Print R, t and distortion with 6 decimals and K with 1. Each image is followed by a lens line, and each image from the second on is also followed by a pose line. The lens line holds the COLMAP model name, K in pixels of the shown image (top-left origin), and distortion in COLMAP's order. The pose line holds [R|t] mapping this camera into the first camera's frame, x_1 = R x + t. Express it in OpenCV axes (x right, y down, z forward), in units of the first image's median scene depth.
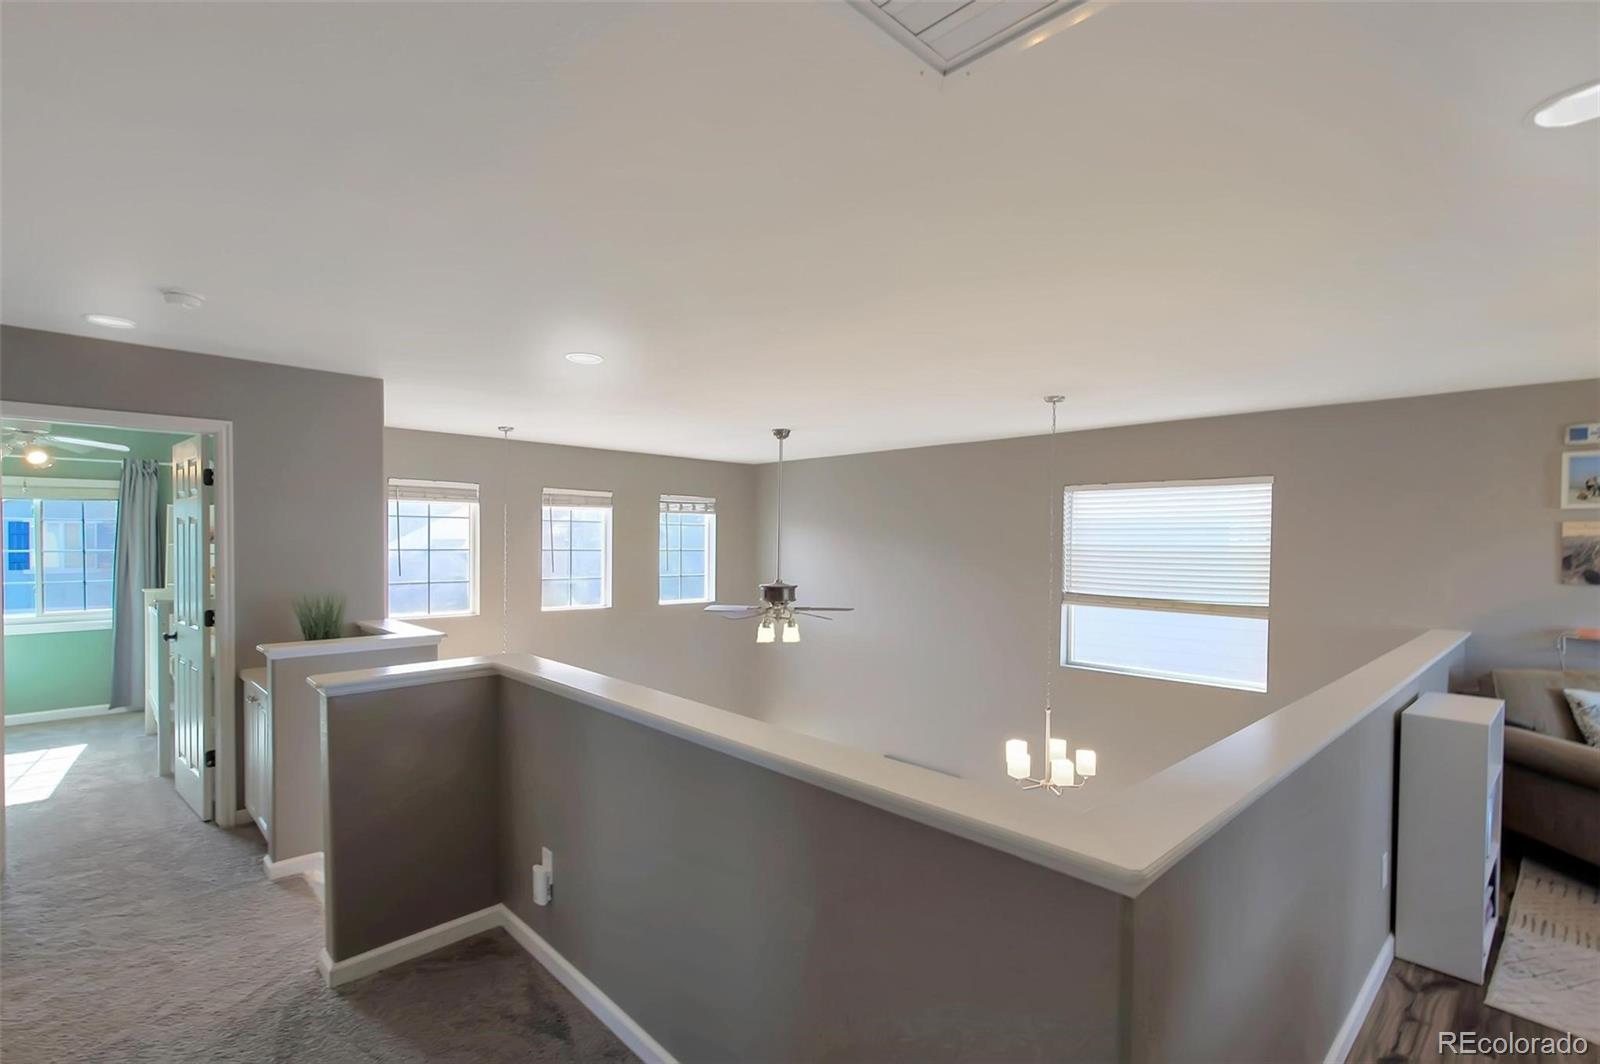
lens RADIAL K [[743.8, 0, 806.7], [0, 743.8, 538.8], [0, 0, 1]] dist [0.004068, -0.001323]
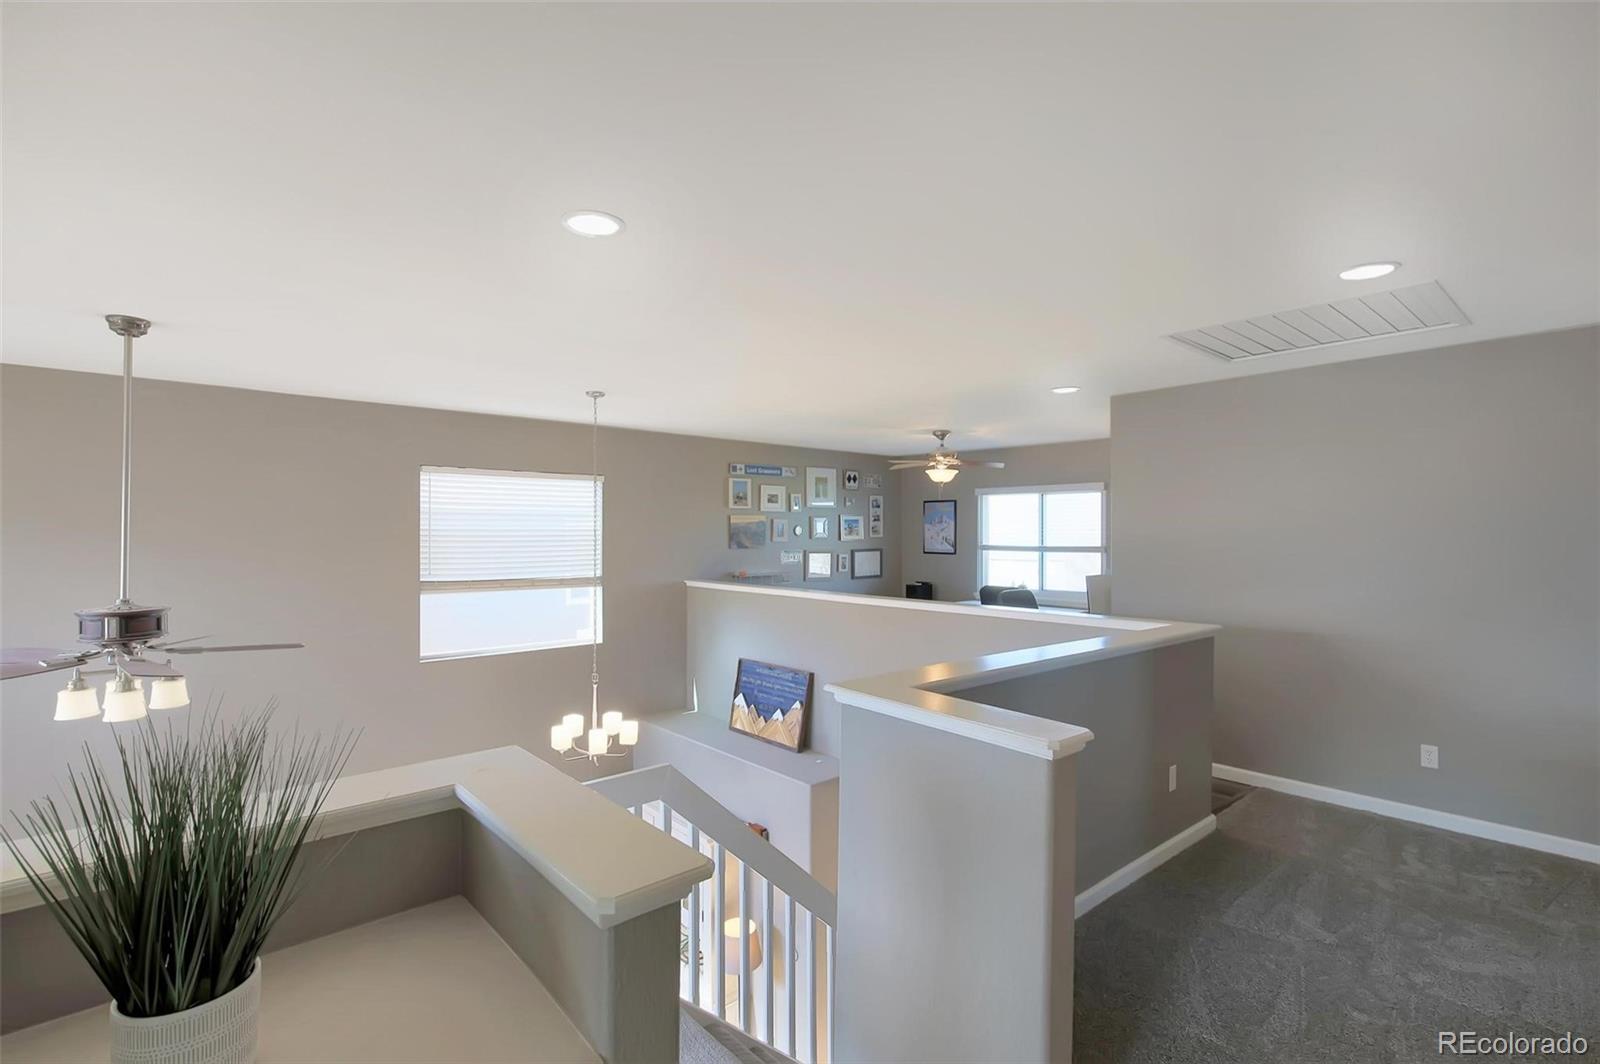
lens RADIAL K [[743.8, 0, 803.7], [0, 743.8, 533.6], [0, 0, 1]] dist [0.004068, -0.001323]
pose [[0.028374, -0.013723, 0.999503, -0.554717], [-0.005337, 0.999889, 0.013880, -0.002448], [-0.999583, -0.005728, 0.028298, 0.508018]]
